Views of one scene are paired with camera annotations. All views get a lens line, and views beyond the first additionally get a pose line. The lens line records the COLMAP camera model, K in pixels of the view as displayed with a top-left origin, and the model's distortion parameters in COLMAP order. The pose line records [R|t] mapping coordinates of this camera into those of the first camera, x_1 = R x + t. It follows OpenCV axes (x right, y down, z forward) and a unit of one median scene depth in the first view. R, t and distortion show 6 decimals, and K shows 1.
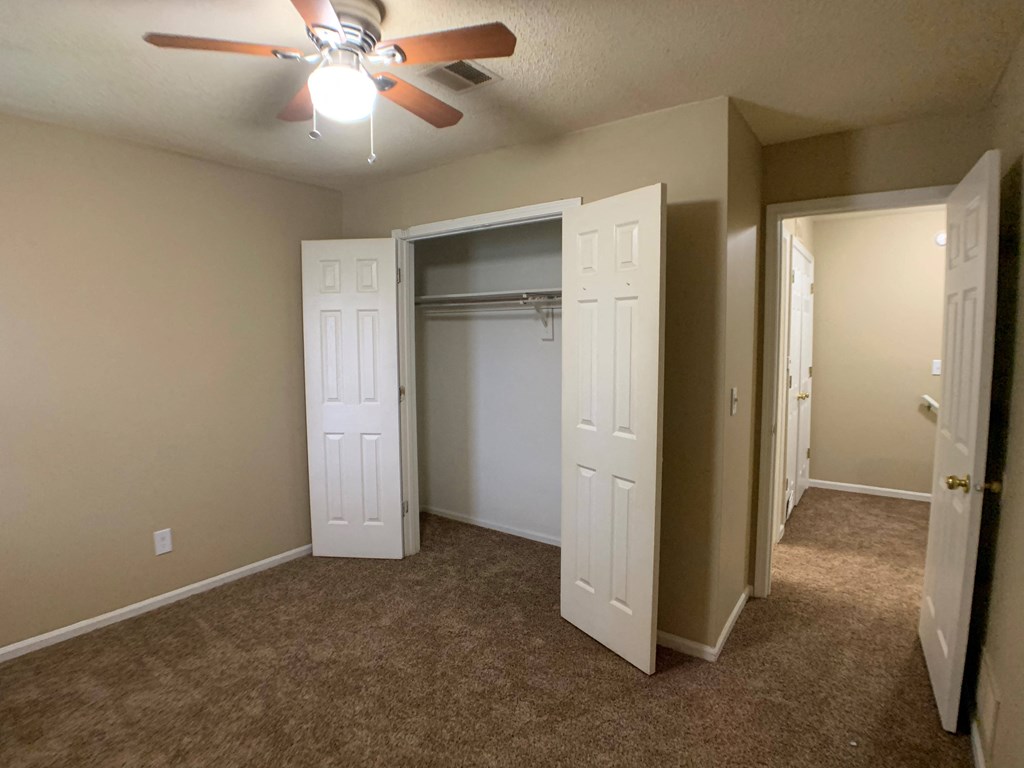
lens RADIAL K [[535.5, 0, 515.7], [0, 535.5, 372.4], [0, 0, 1]] dist [-0.062279, 0.000849]
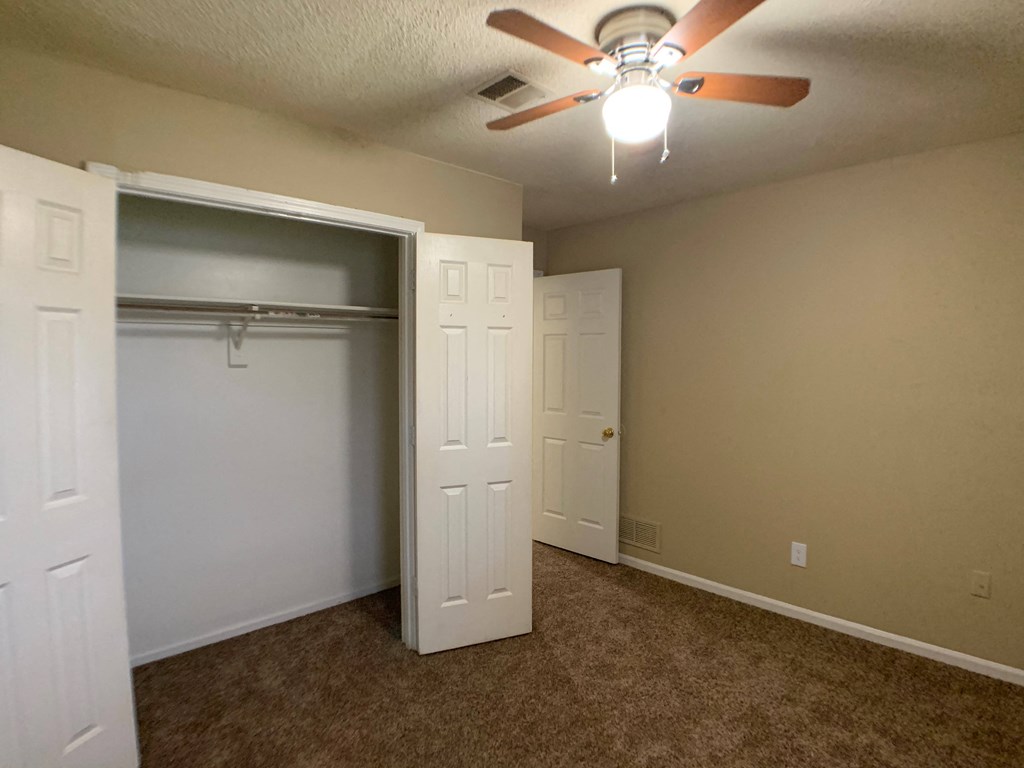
lens RADIAL K [[535.5, 0, 515.7], [0, 535.5, 372.4], [0, 0, 1]] dist [-0.062279, 0.000849]
pose [[0.211425, -0.022373, 0.977138, -0.645710], [0.069703, 0.997538, 0.007759, -0.032697], [-0.974906, 0.066469, 0.212464, 0.494383]]
